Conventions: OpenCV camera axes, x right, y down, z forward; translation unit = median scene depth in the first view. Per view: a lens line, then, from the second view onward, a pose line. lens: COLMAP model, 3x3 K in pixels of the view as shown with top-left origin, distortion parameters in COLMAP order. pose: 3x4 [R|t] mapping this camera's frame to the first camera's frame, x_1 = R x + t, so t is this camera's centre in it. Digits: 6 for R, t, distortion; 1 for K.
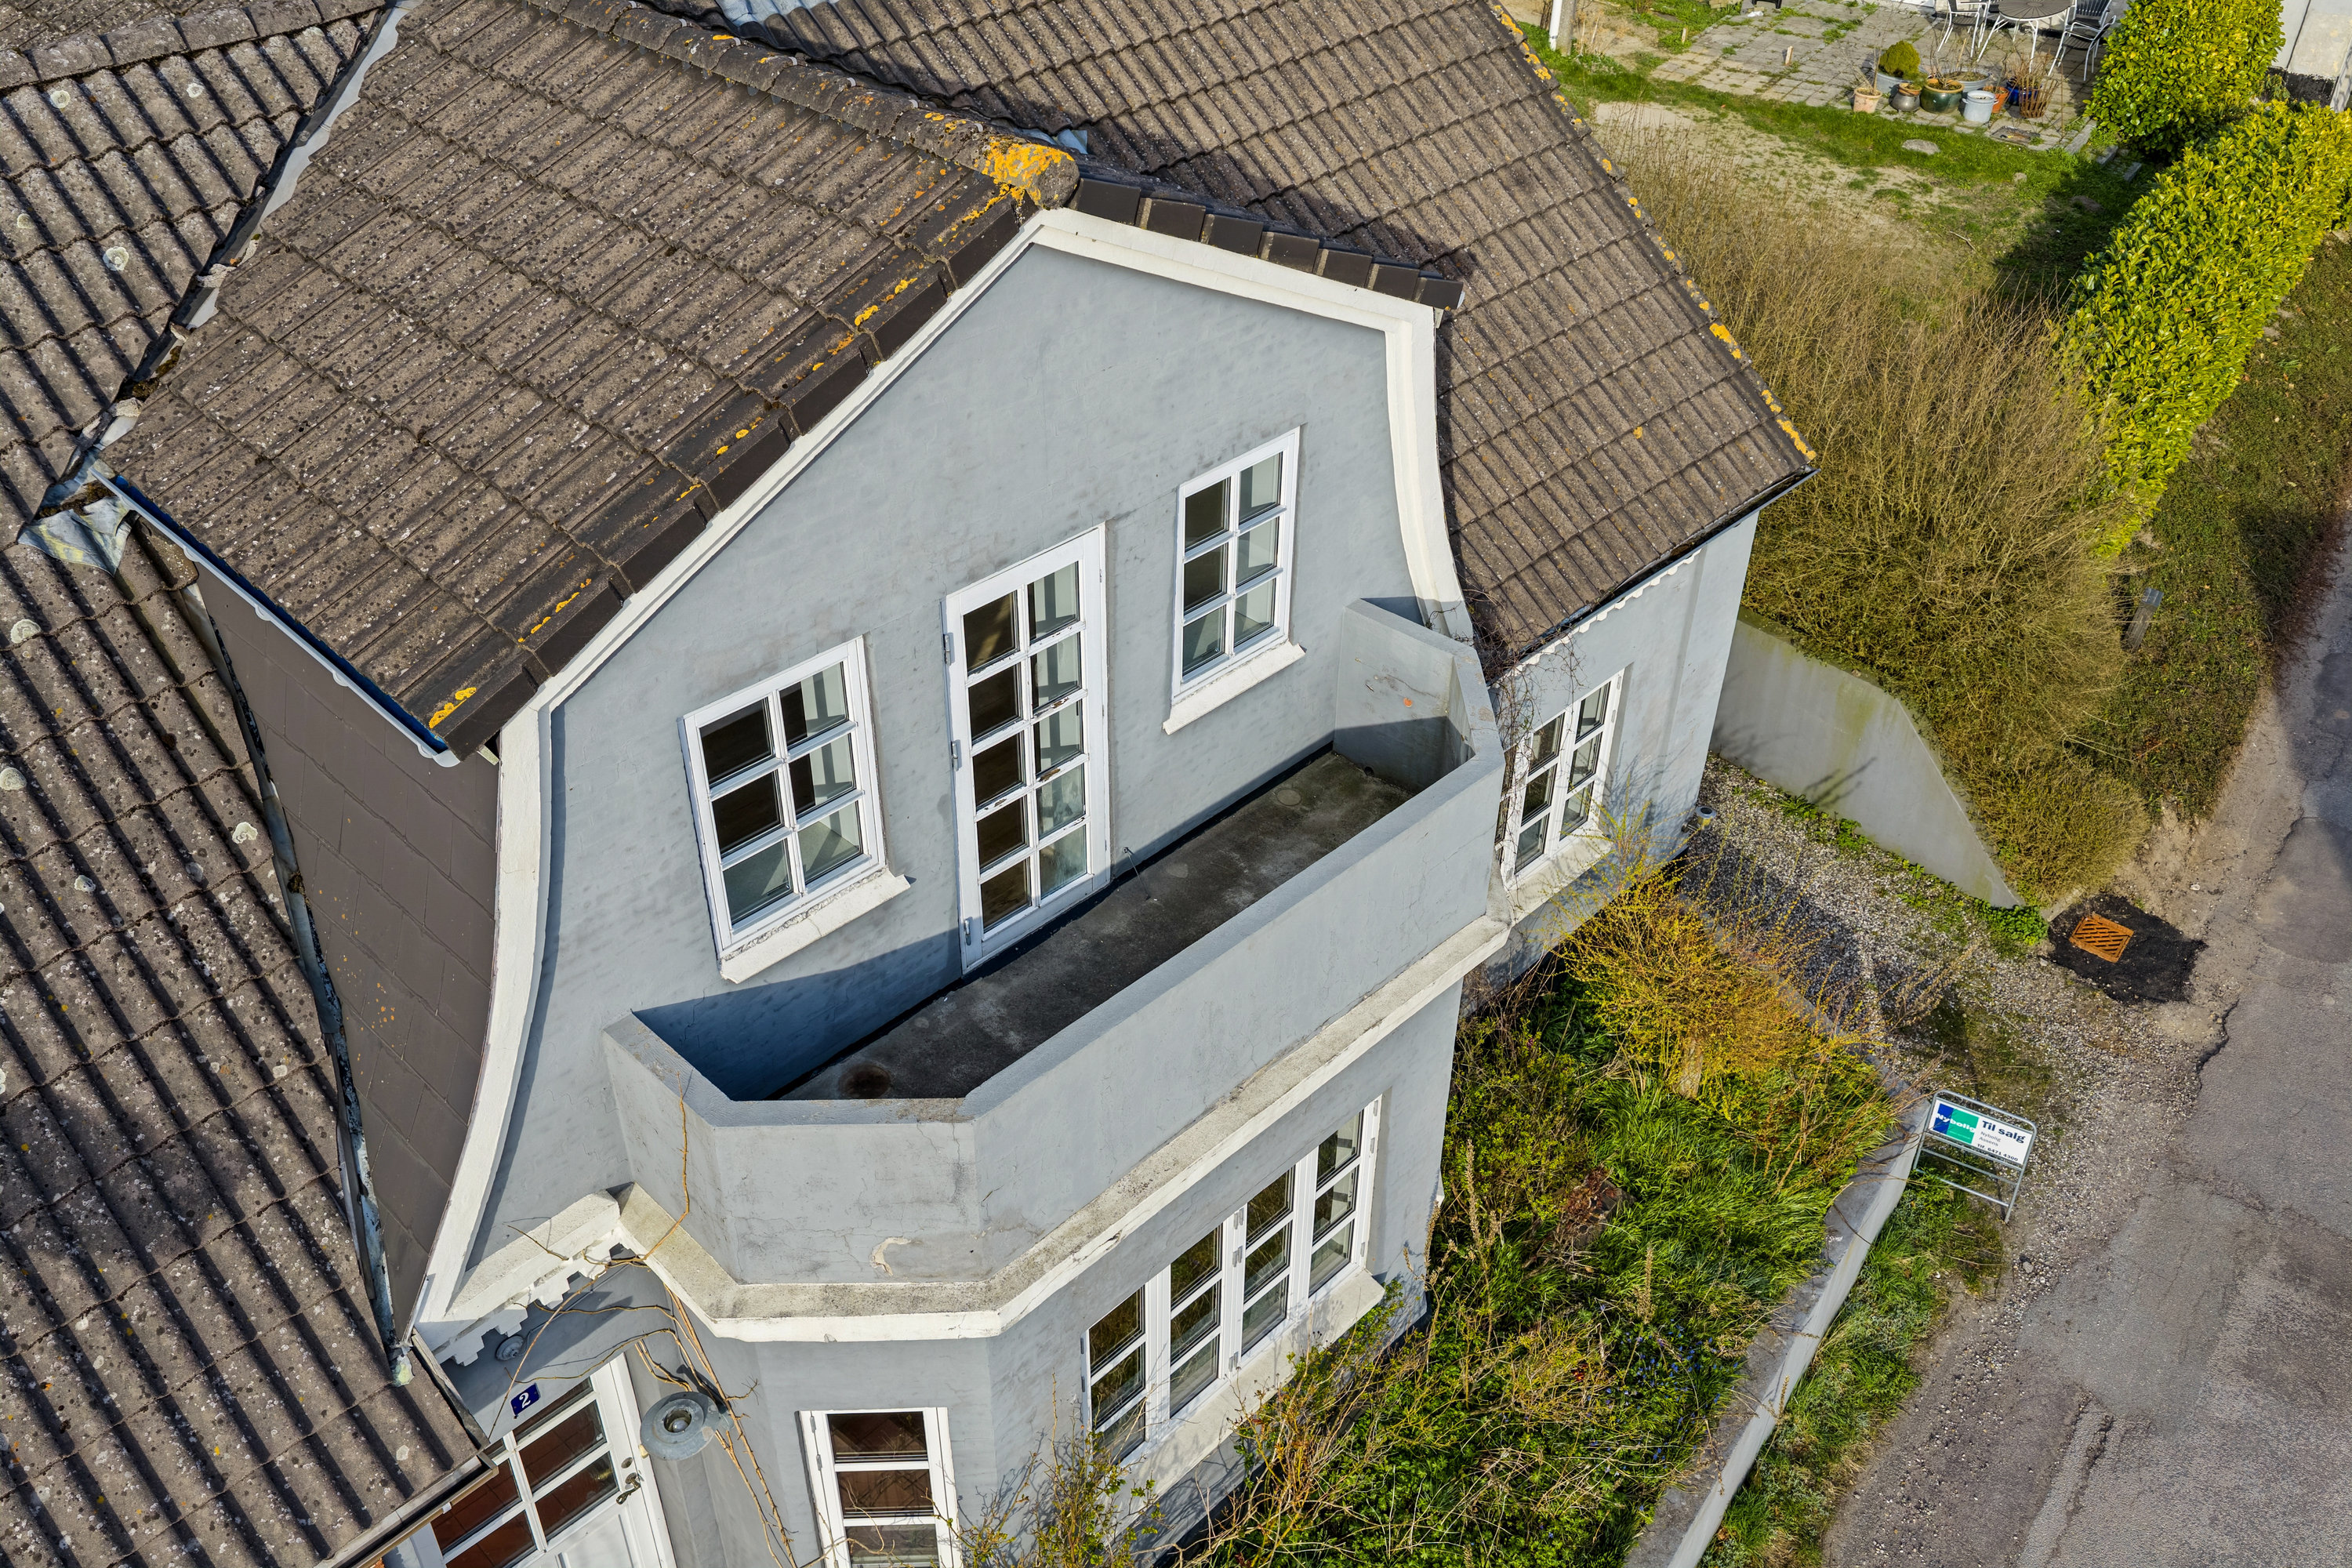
lens RADIAL K [[1853.6, 0, 1176.1], [0, 1853.6, 791.3], [0, 0, 1]] dist [0.017714, -0.006472]
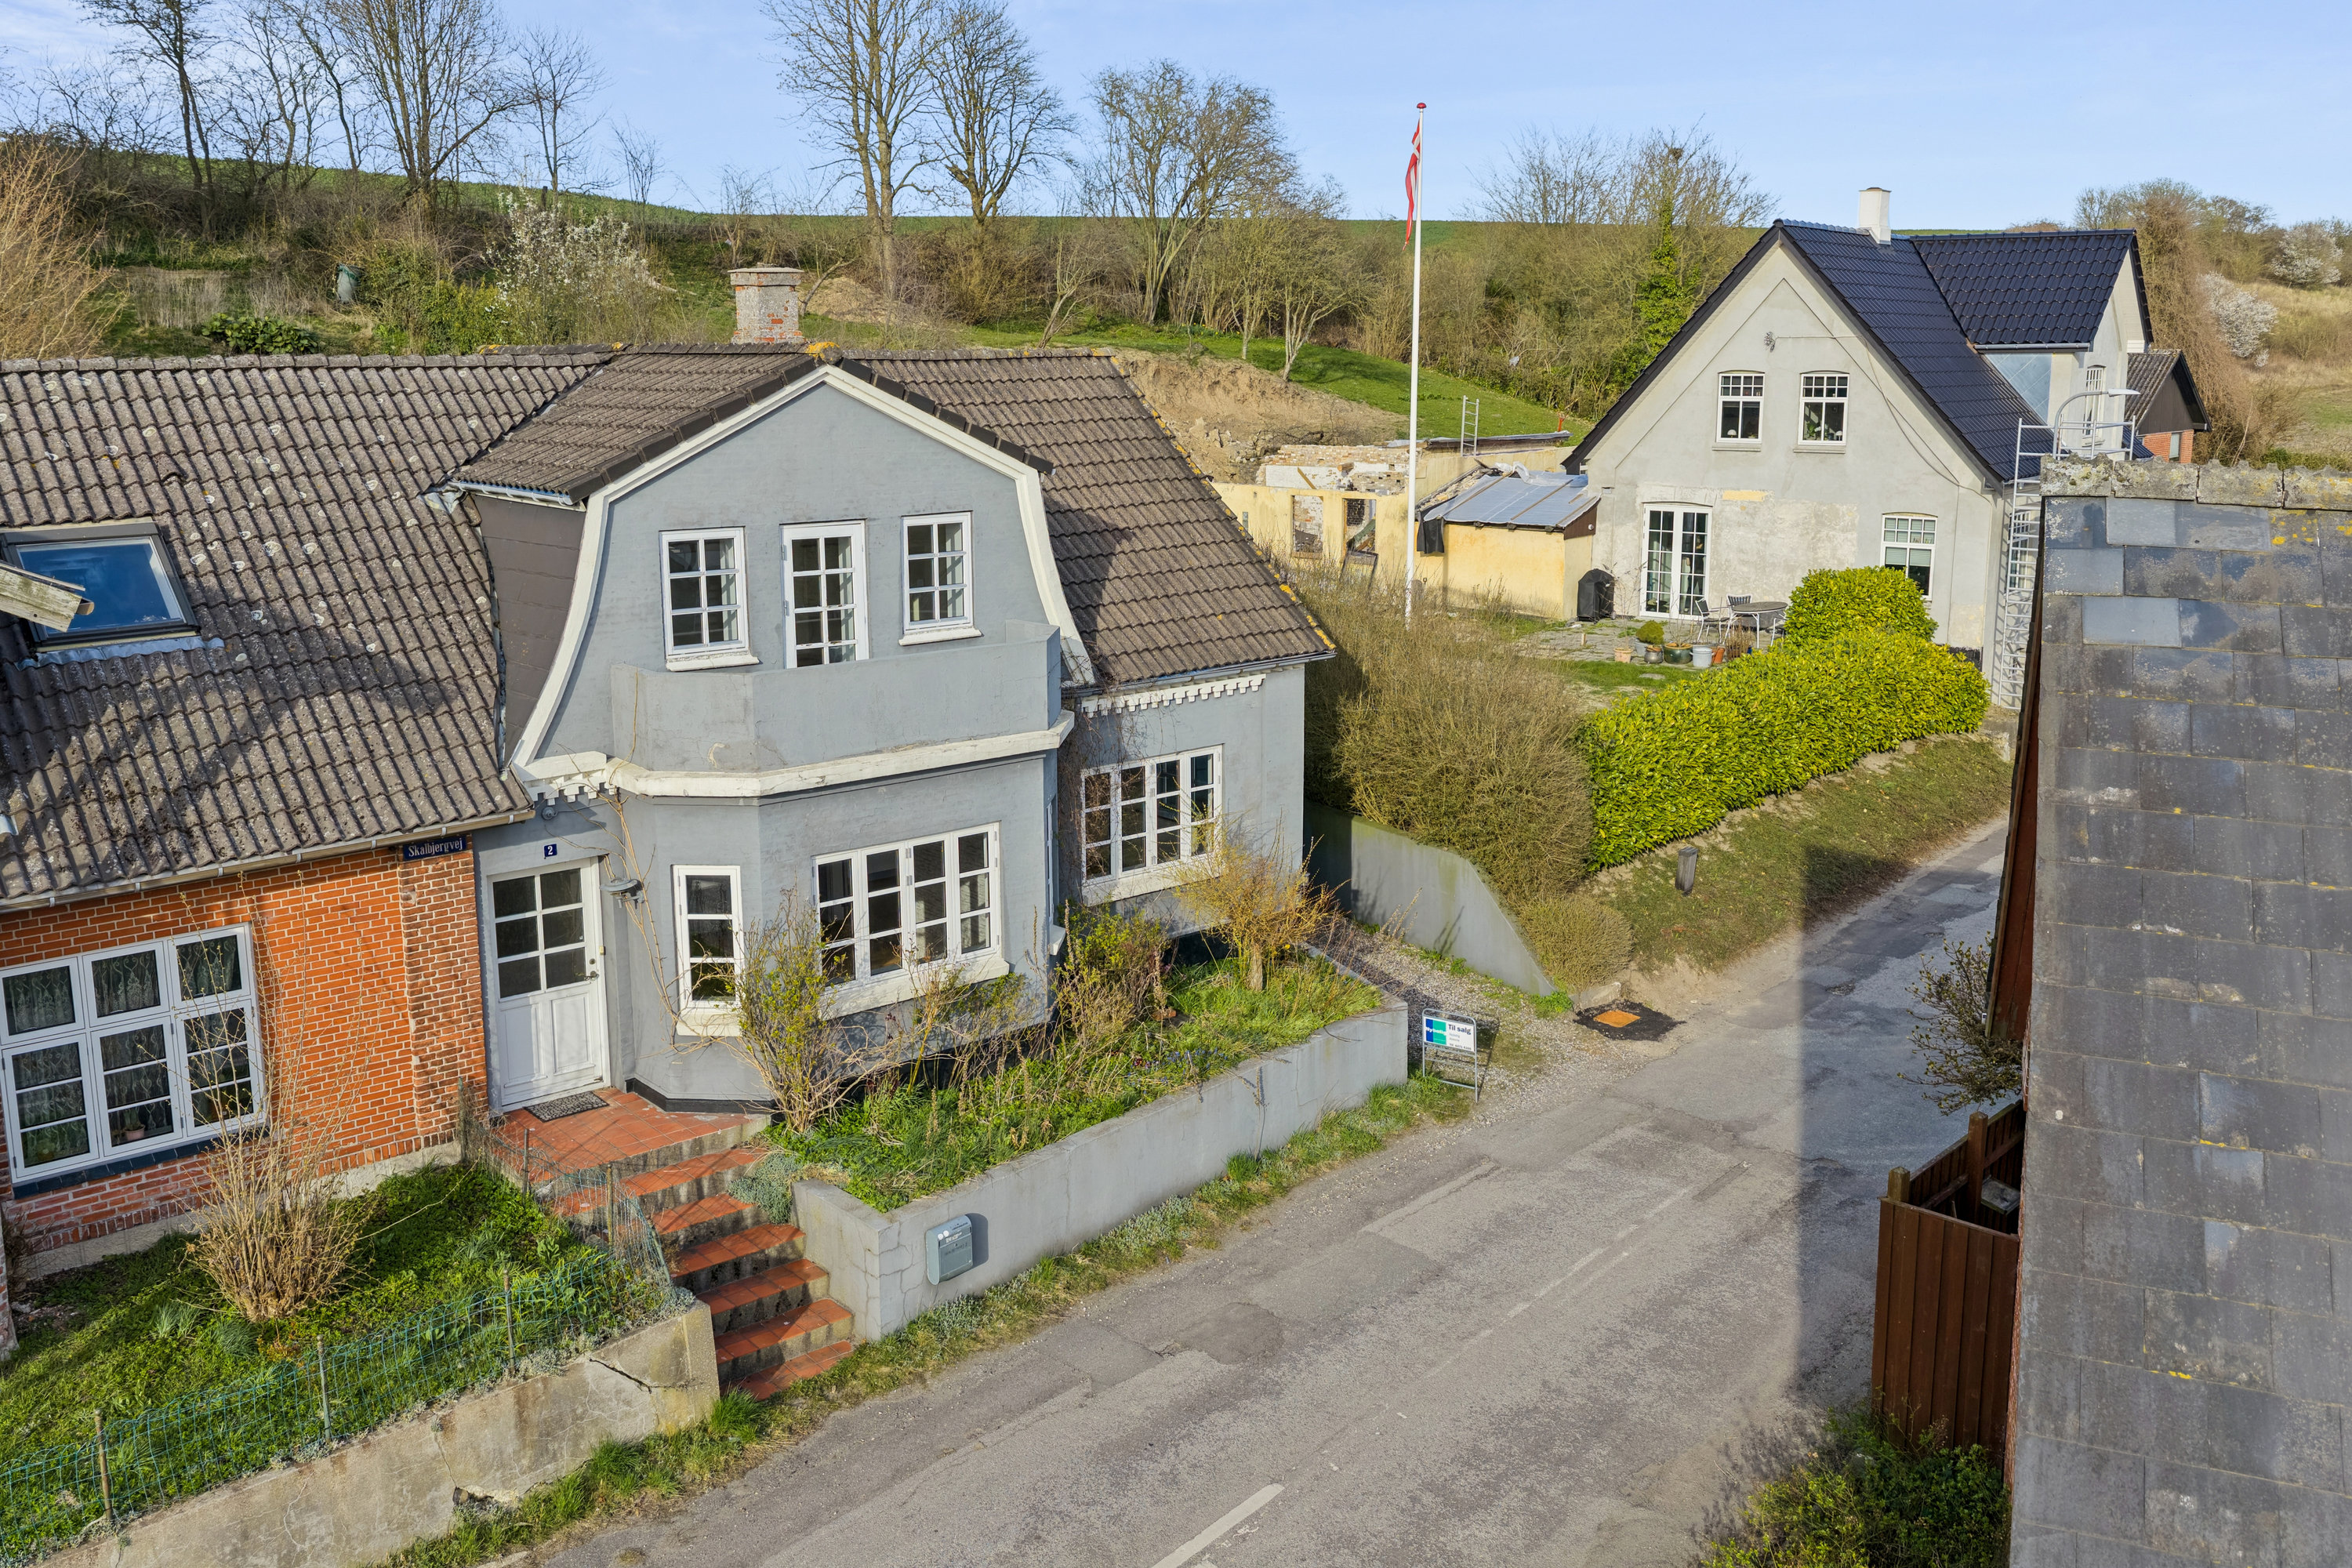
lens RADIAL K [[1853.6, 0, 1175.1], [0, 1853.6, 781.5], [0, 0, 1]] dist [0.017714, -0.006472]
pose [[0.996232, 0.010598, -0.086082, 0.536865], [-0.044872, 0.912335, -0.406978, 1.046709], [0.074223, 0.409307, 0.909373, -0.910079]]
